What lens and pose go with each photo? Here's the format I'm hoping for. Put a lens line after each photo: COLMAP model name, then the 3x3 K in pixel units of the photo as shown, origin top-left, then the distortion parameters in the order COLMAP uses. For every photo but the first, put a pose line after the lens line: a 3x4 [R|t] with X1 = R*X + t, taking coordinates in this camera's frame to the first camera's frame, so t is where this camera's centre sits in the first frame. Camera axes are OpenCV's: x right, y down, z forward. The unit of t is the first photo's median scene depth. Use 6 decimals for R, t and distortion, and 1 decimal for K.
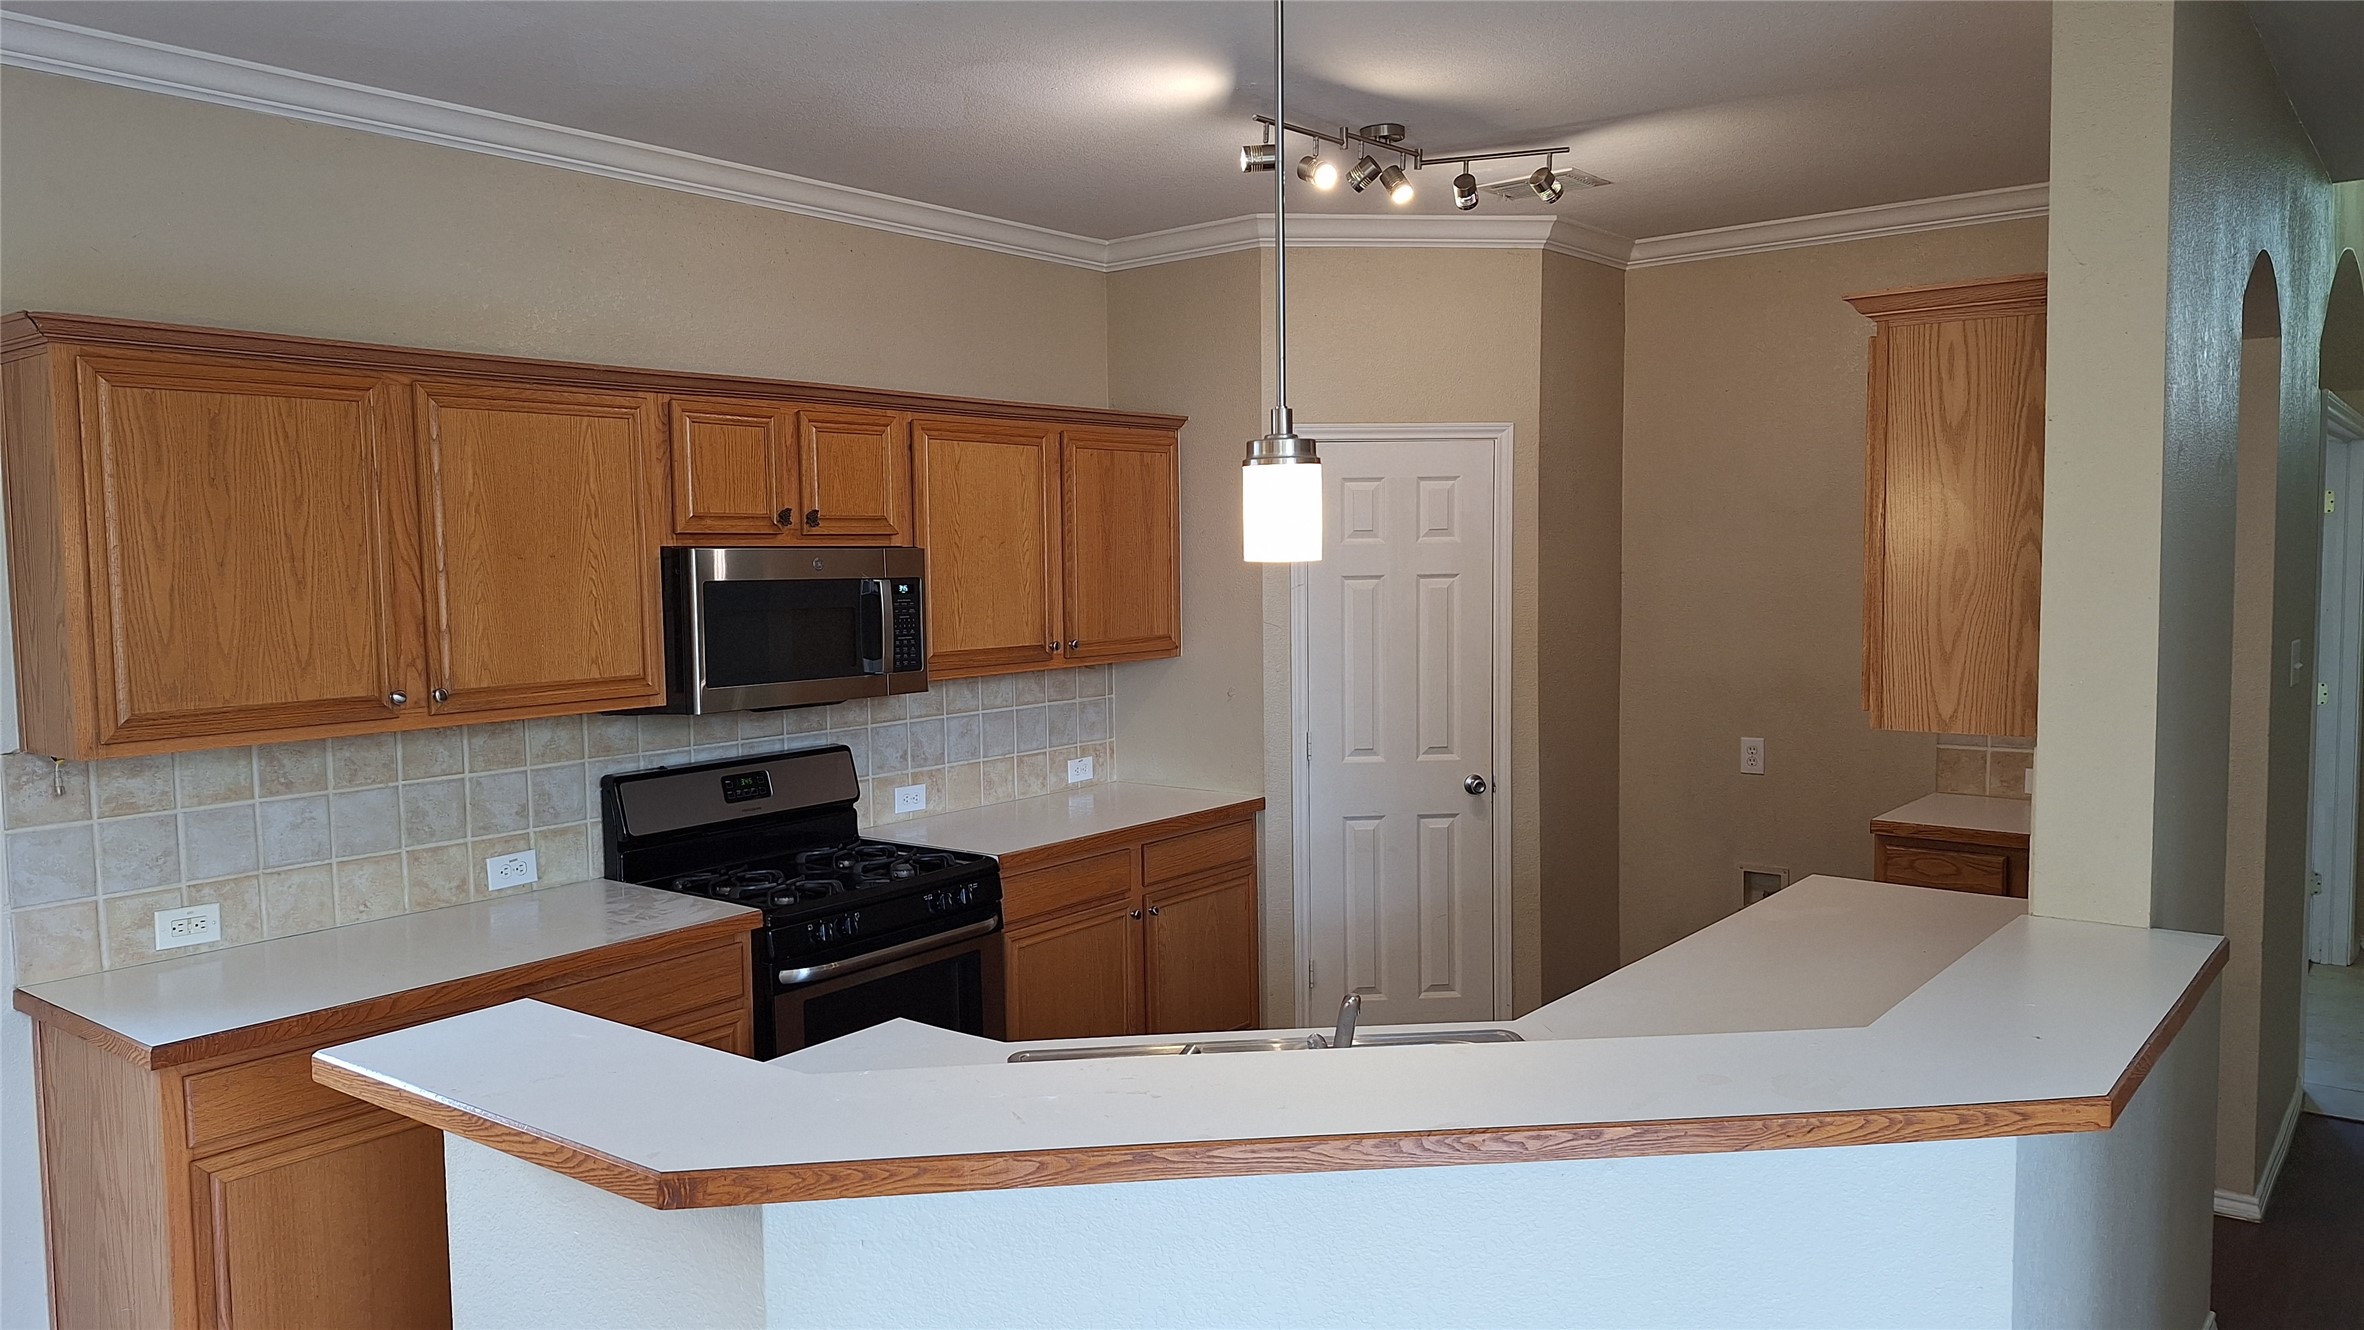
lens RADIAL K [[1584.8, 0, 1117.1], [0, 1584.8, 674.6], [0, 0, 1]] dist [0.006829, -0.024008]
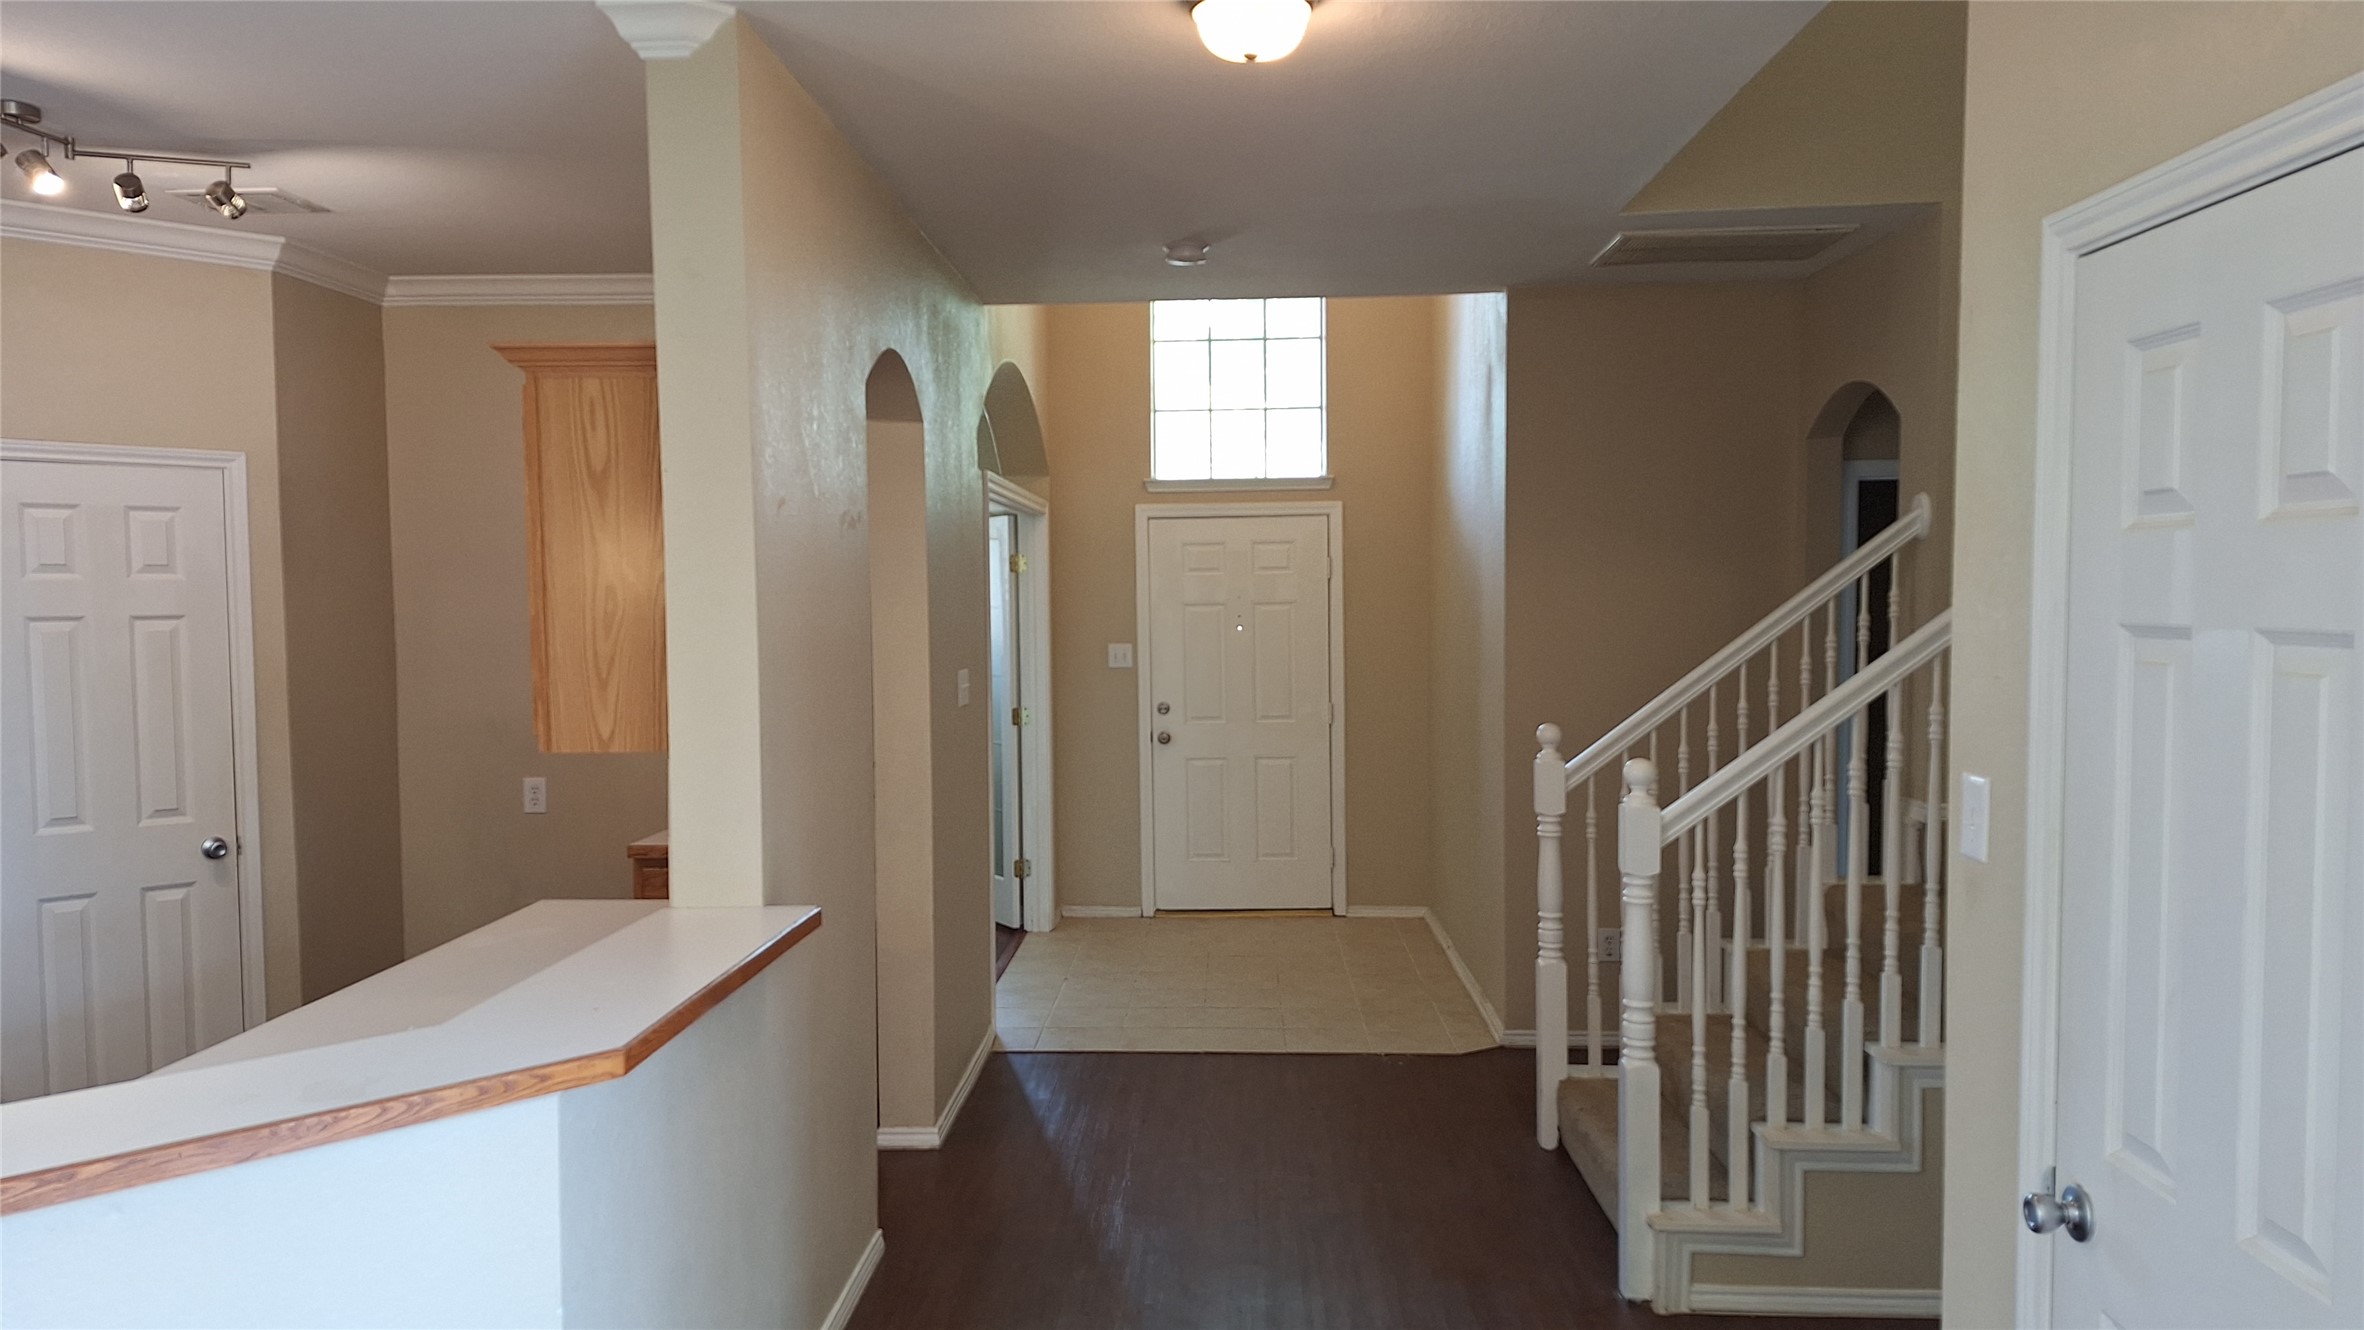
lens RADIAL K [[1584.8, 0, 1186.8], [0, 1584.8, 670.8], [0, 0, 1]] dist [0.006829, -0.024008]
pose [[0.765857, -0.018863, 0.642734, 0.096589], [0.043408, 0.998806, -0.022411, 0.017171], [-0.641544, 0.045063, 0.765762, -0.074533]]
